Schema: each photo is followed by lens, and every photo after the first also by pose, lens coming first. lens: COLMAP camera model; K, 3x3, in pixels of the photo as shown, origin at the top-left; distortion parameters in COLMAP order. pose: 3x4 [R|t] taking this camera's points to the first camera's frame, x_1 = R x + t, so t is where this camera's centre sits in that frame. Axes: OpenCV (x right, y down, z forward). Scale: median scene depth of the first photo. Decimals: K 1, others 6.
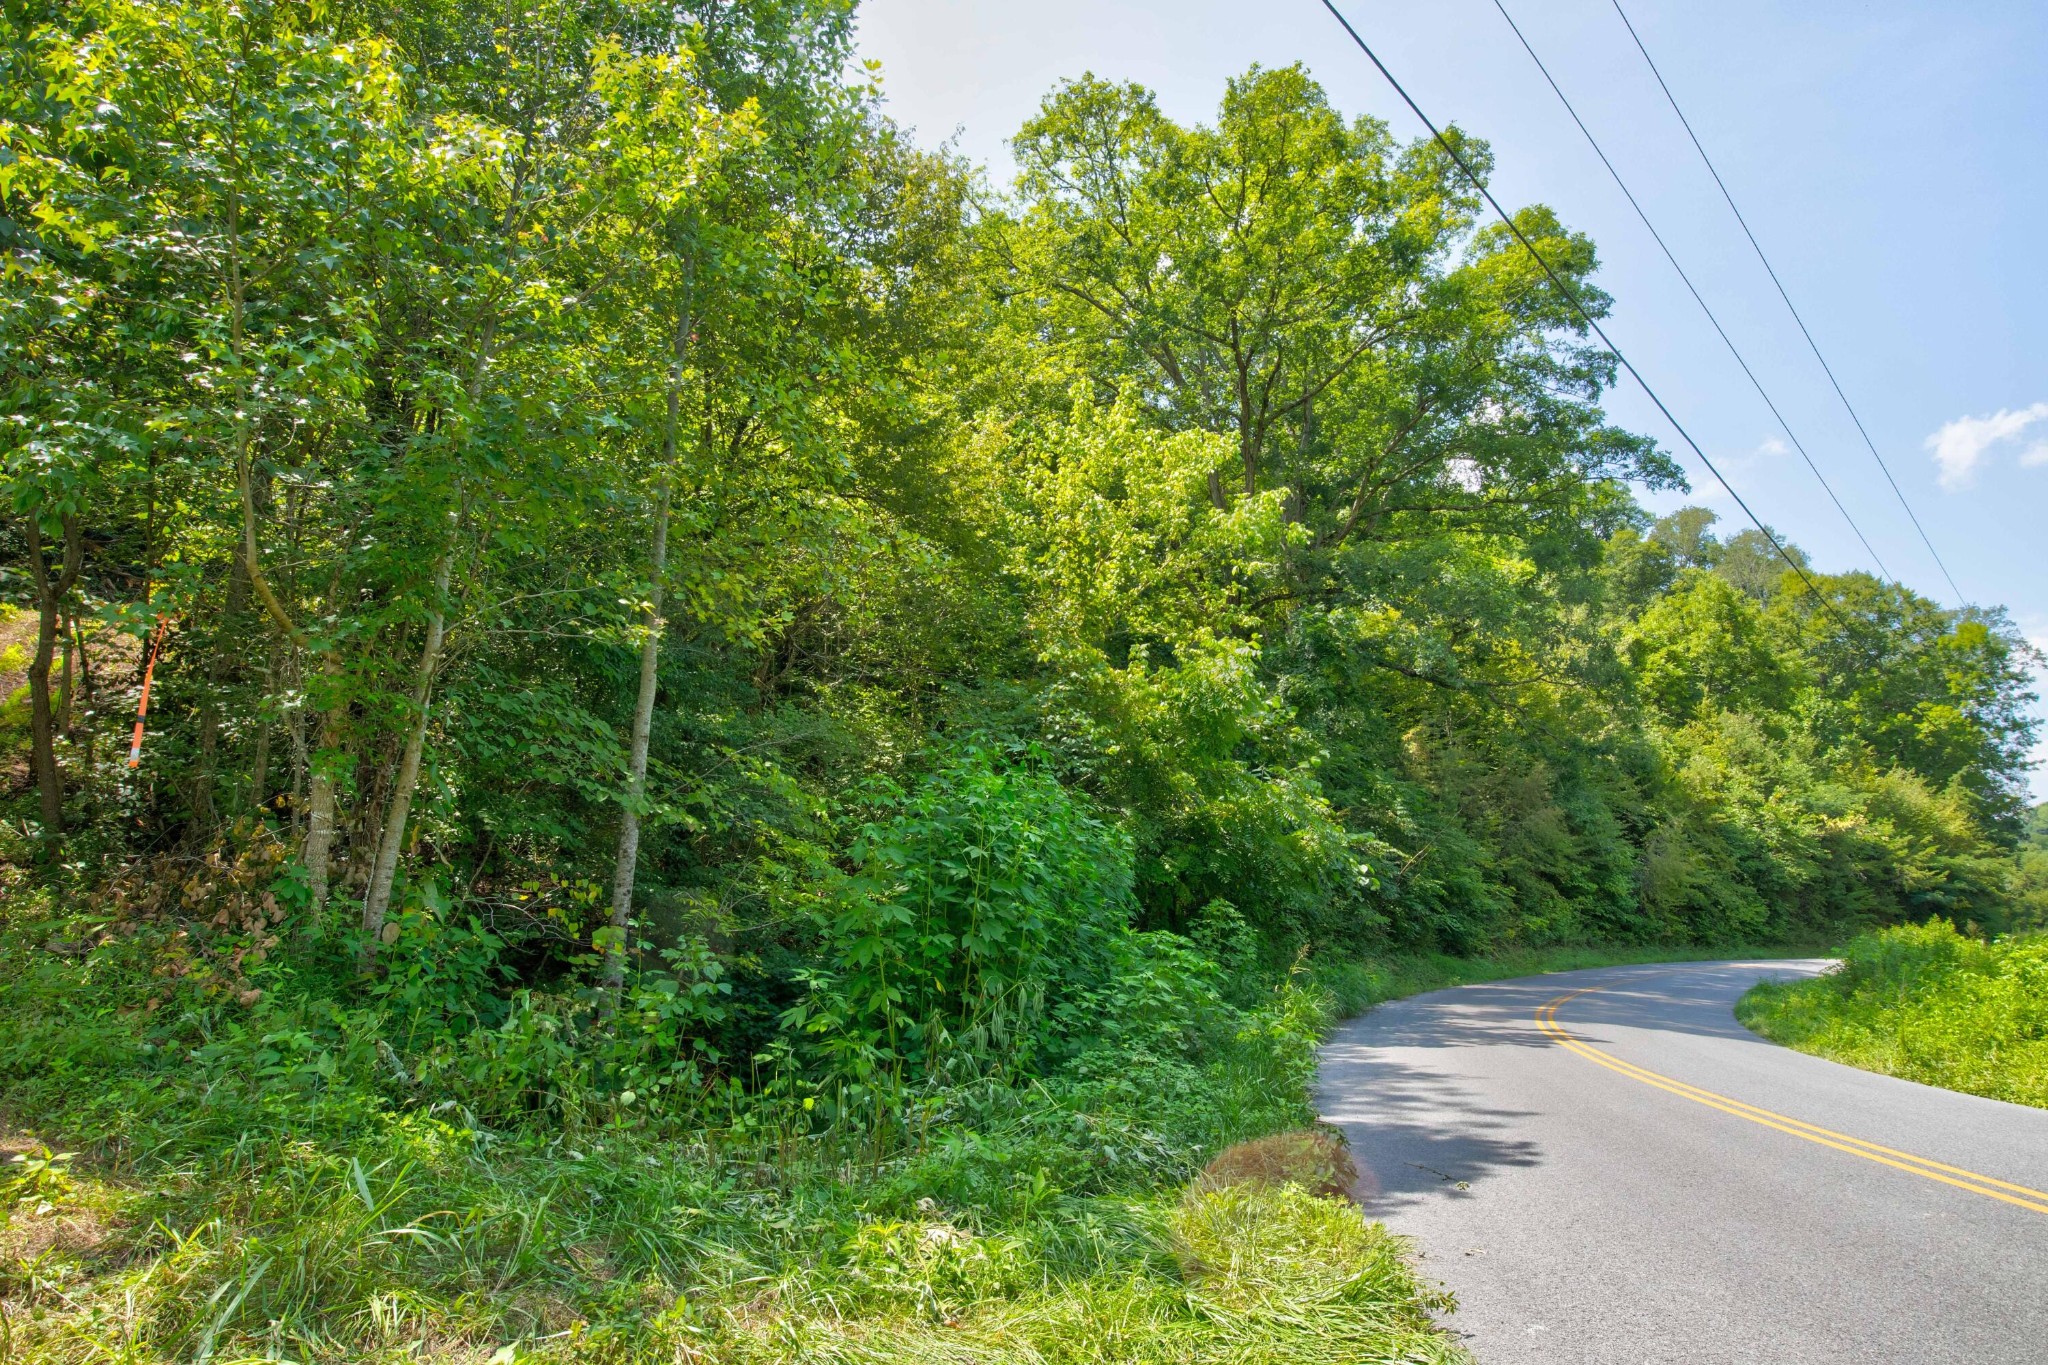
lens RADIAL K [[1040.4, 0, 1030.1], [0, 1040.4, 686.7], [0, 0, 1]] dist [-0.046886, 0.018772]
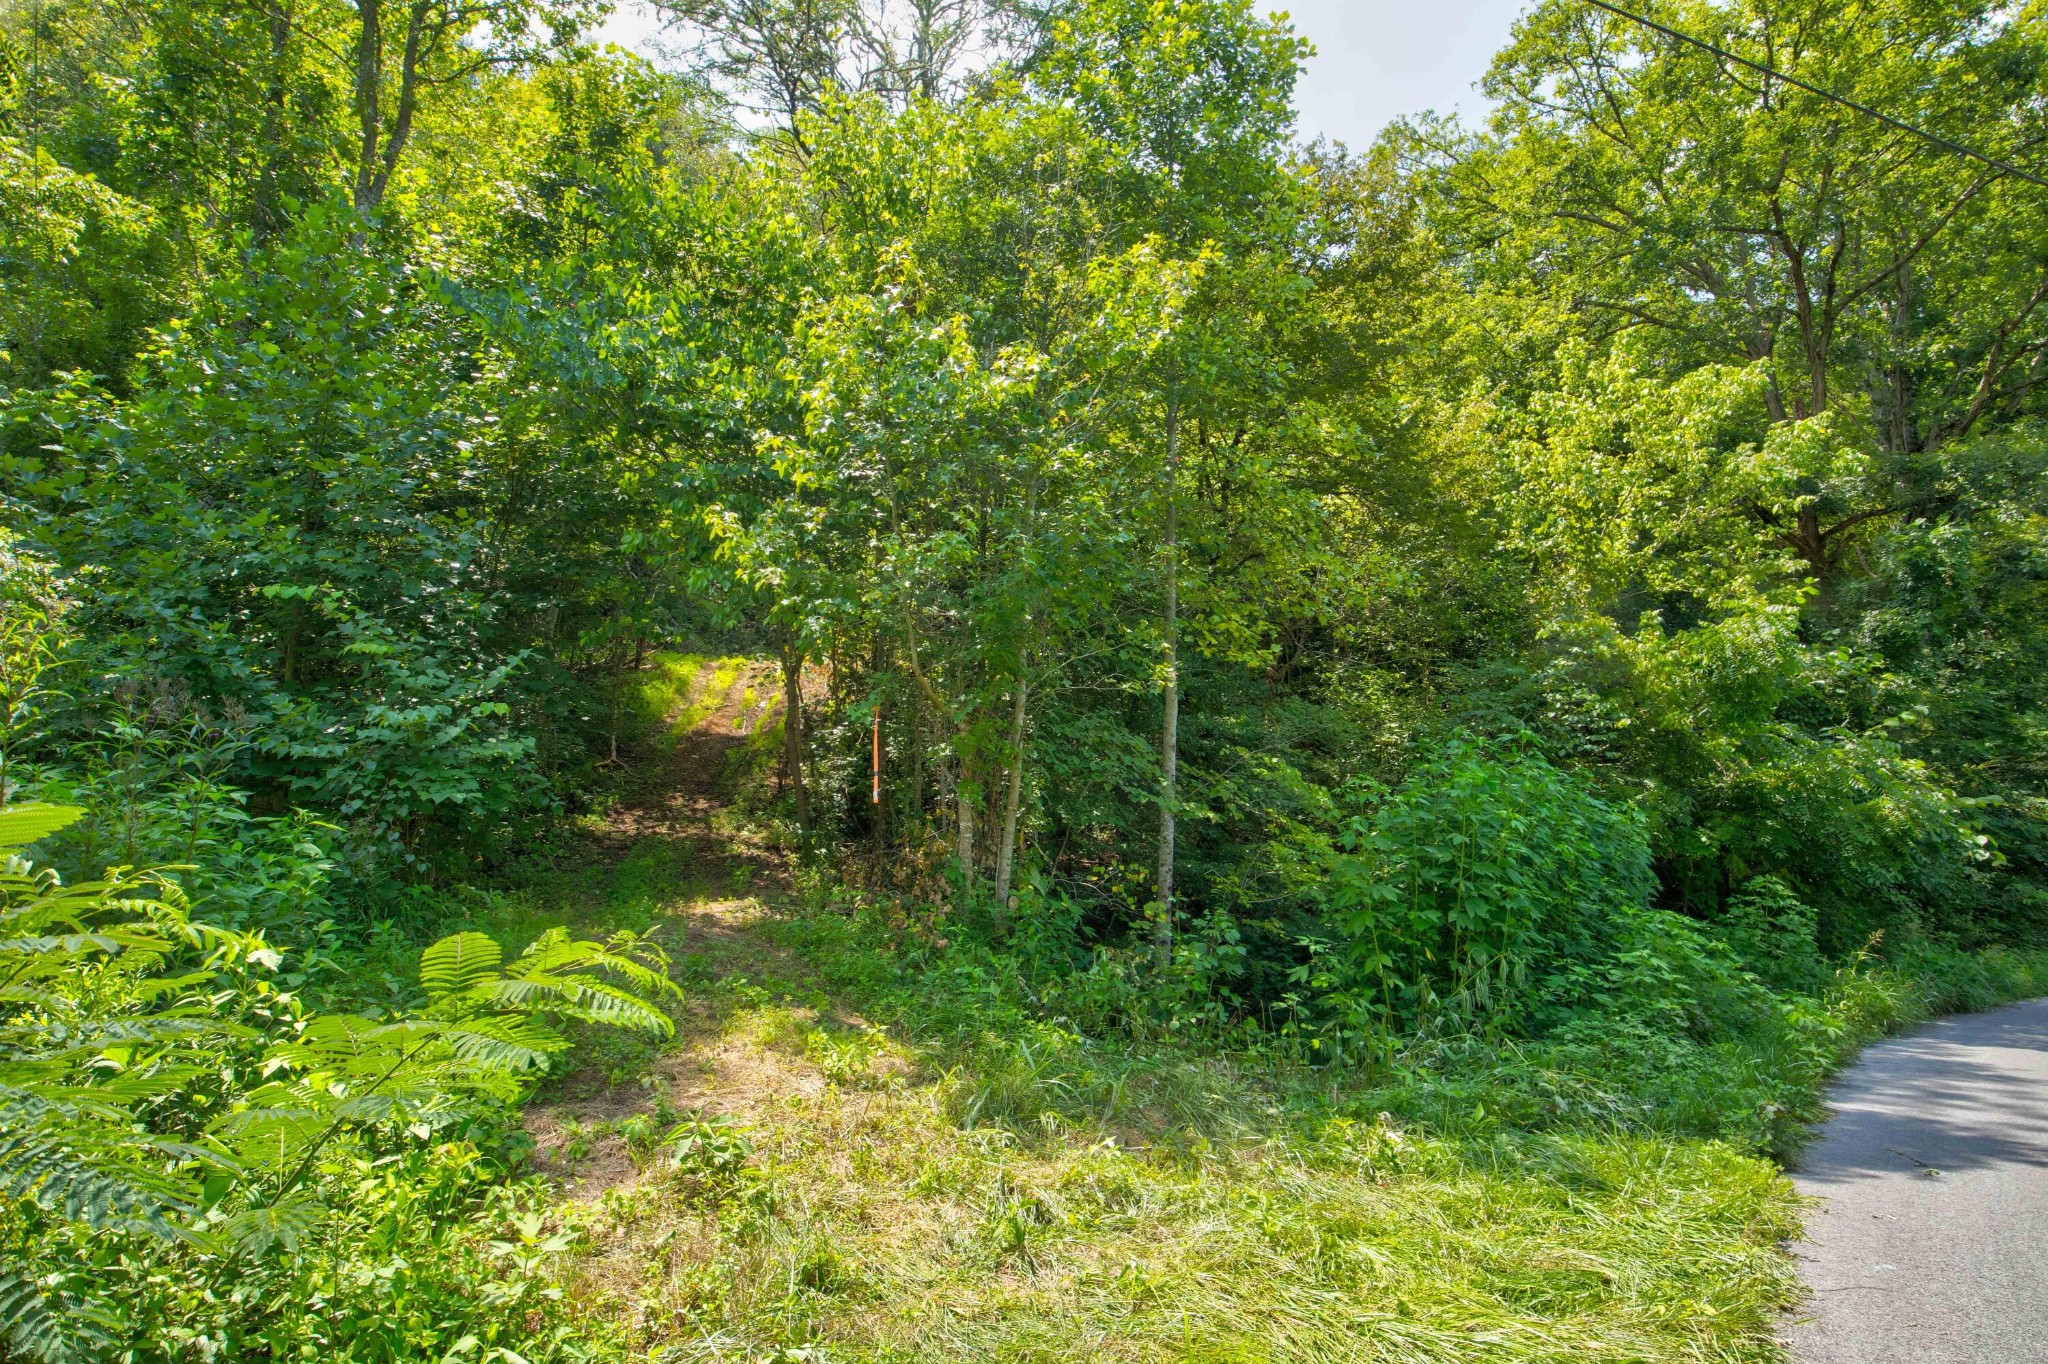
lens RADIAL K [[1040.4, 0, 1030.1], [0, 1040.4, 686.2], [0, 0, 1]] dist [-0.046886, 0.018772]
pose [[0.874669, -0.069583, -0.479700, 0.087009], [0.087964, 0.995996, 0.015918, -0.060718], [0.476672, -0.056119, 0.877288, -0.184938]]
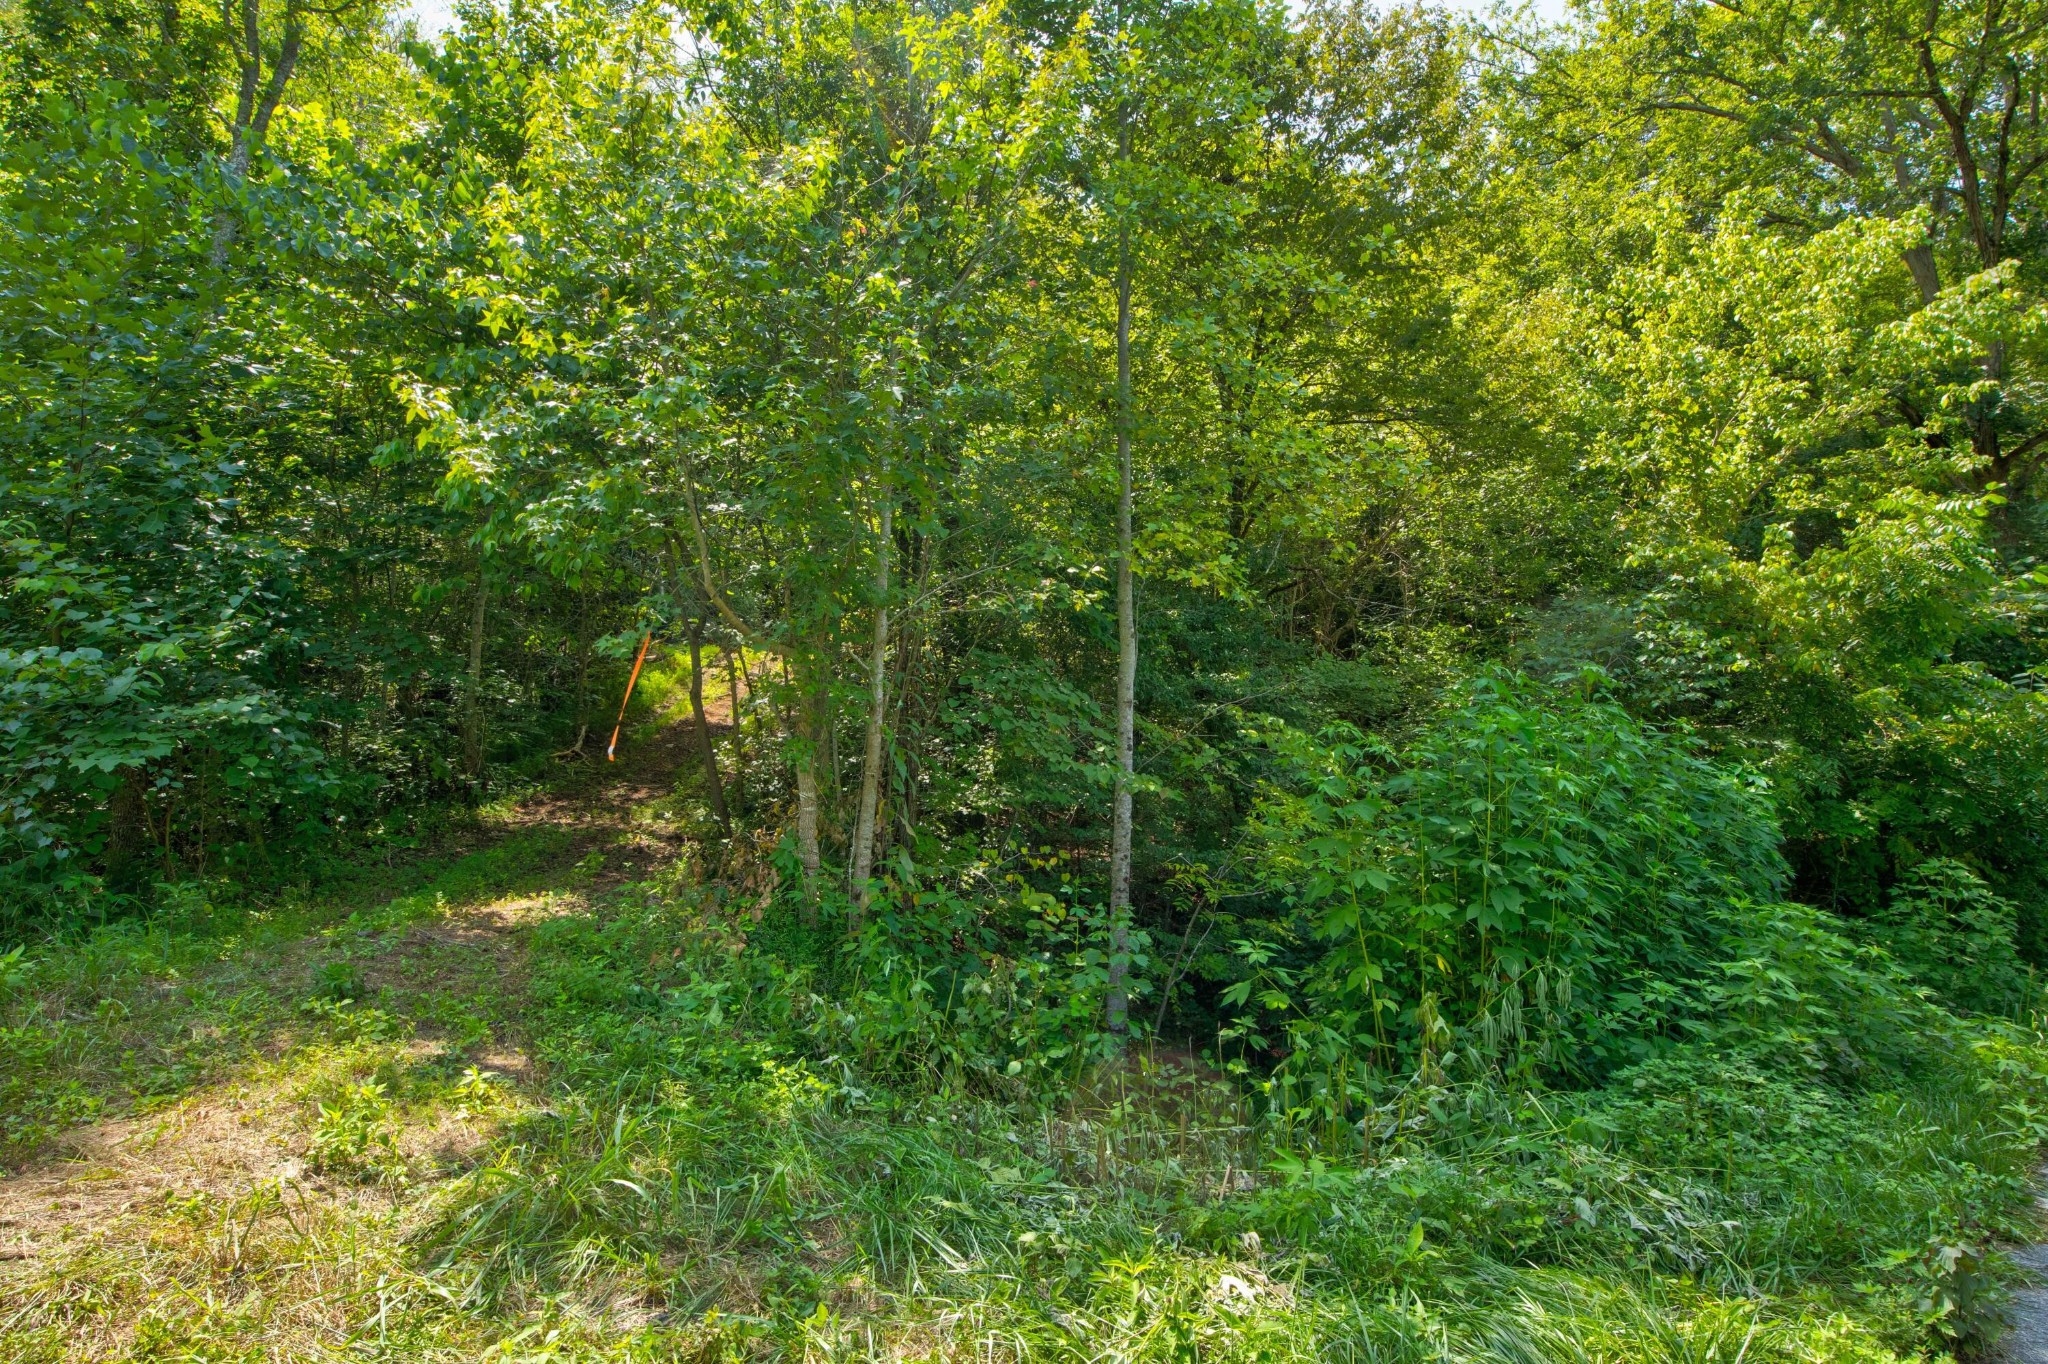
lens RADIAL K [[1025.9, 0, 1040.9], [0, 1025.9, 697.0], [0, 0, 1]] dist [-0.023184, -0.000942]
pose [[0.816509, -0.093117, -0.569774, 0.126820], [0.118155, 0.992970, 0.007043, 0.025662], [0.565113, -0.073072, 0.821771, 0.135645]]
